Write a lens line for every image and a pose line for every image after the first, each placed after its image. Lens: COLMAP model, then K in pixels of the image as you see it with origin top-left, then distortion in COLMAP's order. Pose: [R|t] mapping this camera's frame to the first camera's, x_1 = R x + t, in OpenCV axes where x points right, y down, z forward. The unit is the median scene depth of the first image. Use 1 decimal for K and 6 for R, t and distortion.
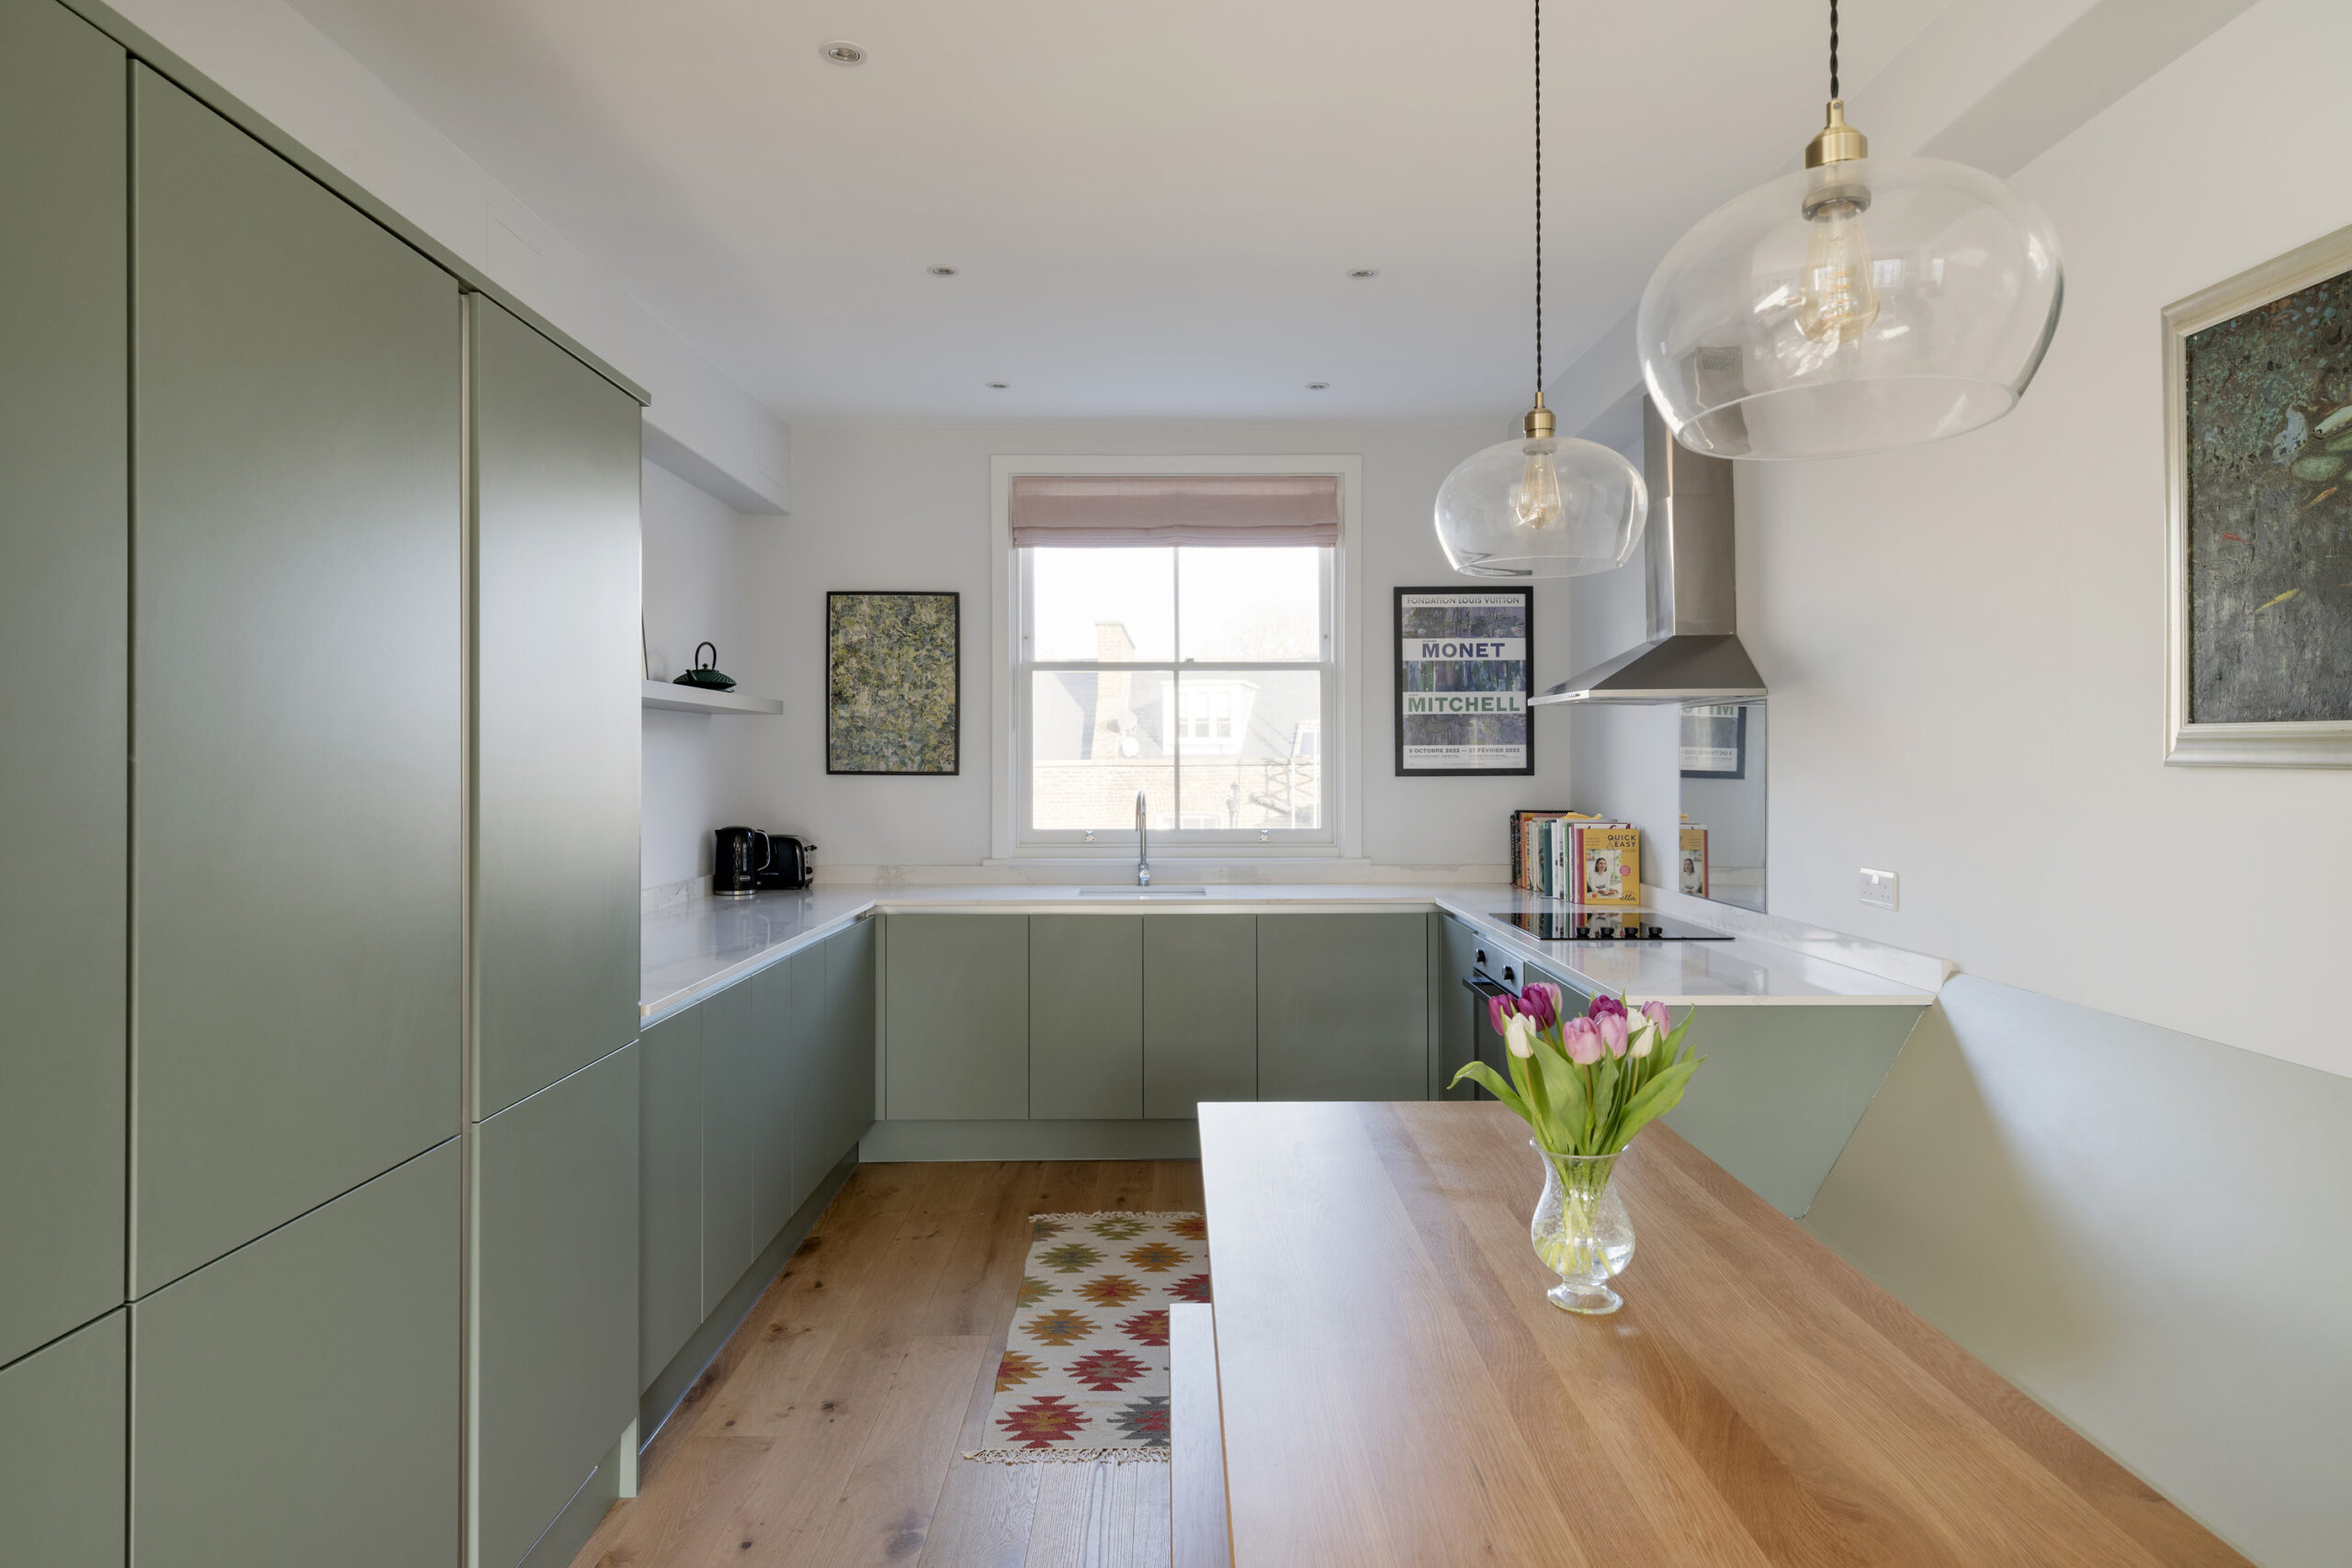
lens RADIAL K [[1325.4, 0, 1173.6], [0, 1325.4, 757.2], [0, 0, 1]] dist [-0.001328, -0.000338]
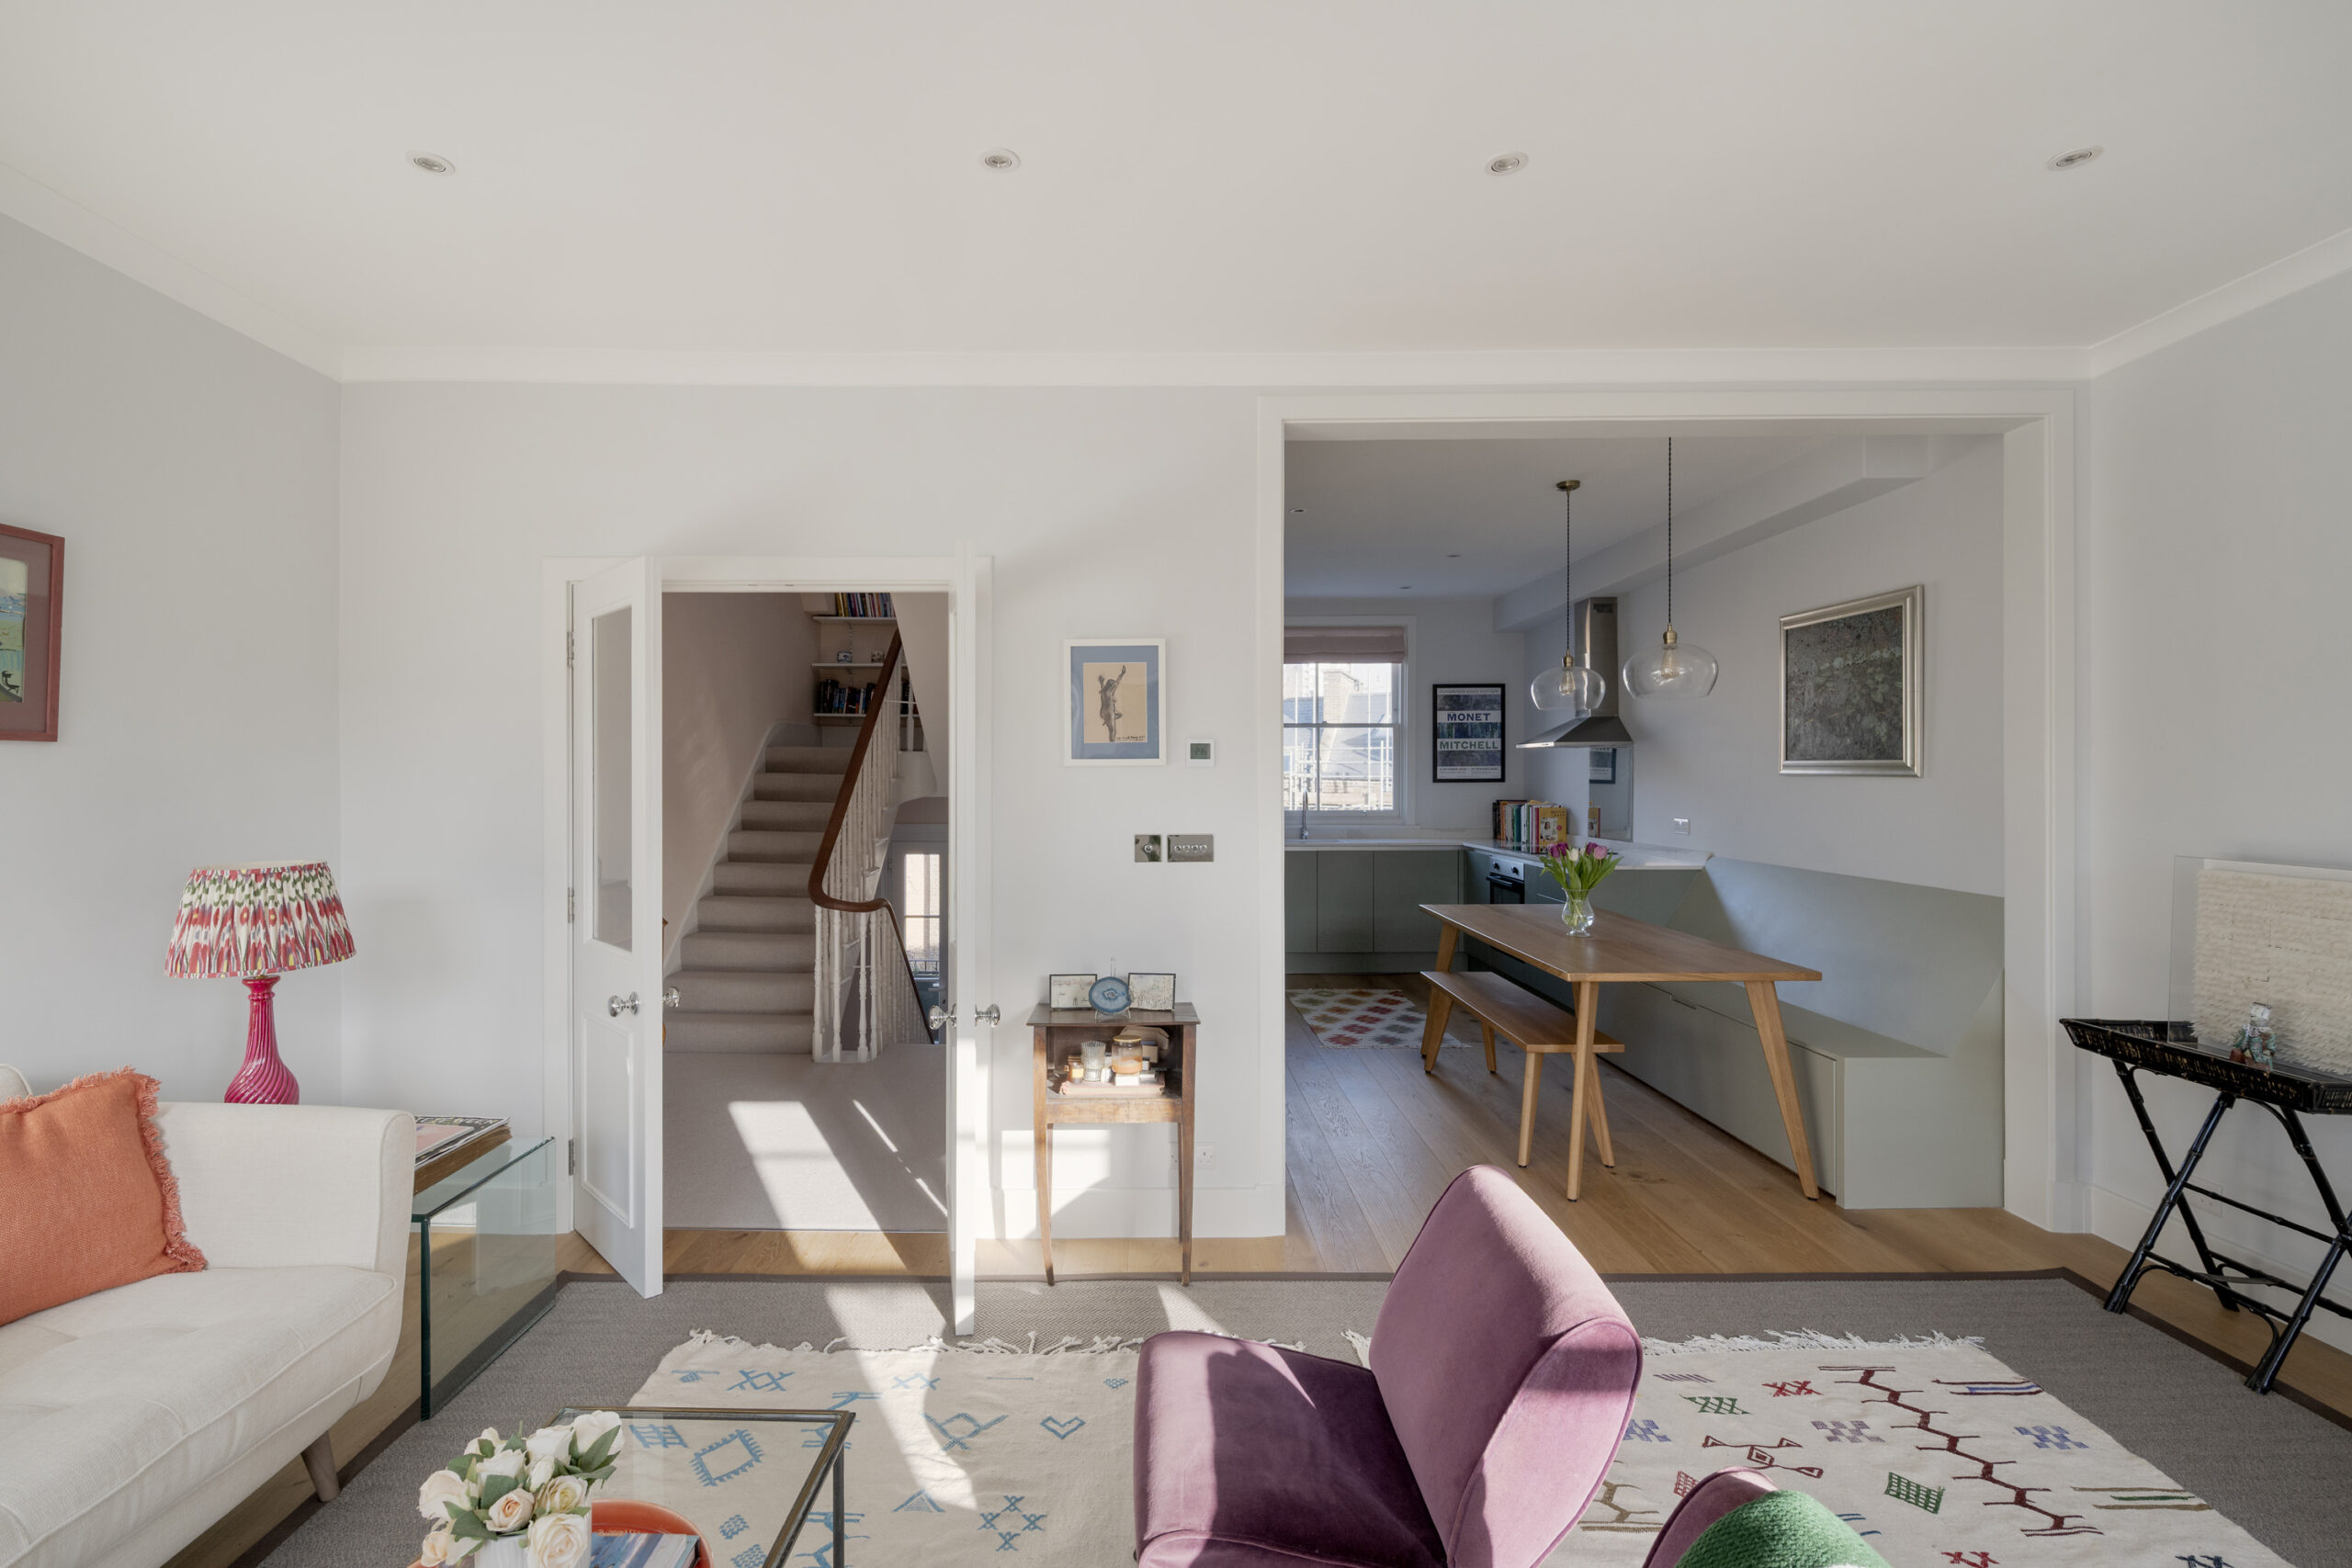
lens RADIAL K [[1009.7, 0, 1150.3], [0, 1009.7, 787.7], [0, 0, 1]] dist [-0.001398, -0.000264]
pose [[0.999994, -0.001467, -0.003213, -0.241003], [0.001511, 0.999903, 0.013830, 0.000684], [0.003193, -0.013835, 0.999899, -0.471270]]
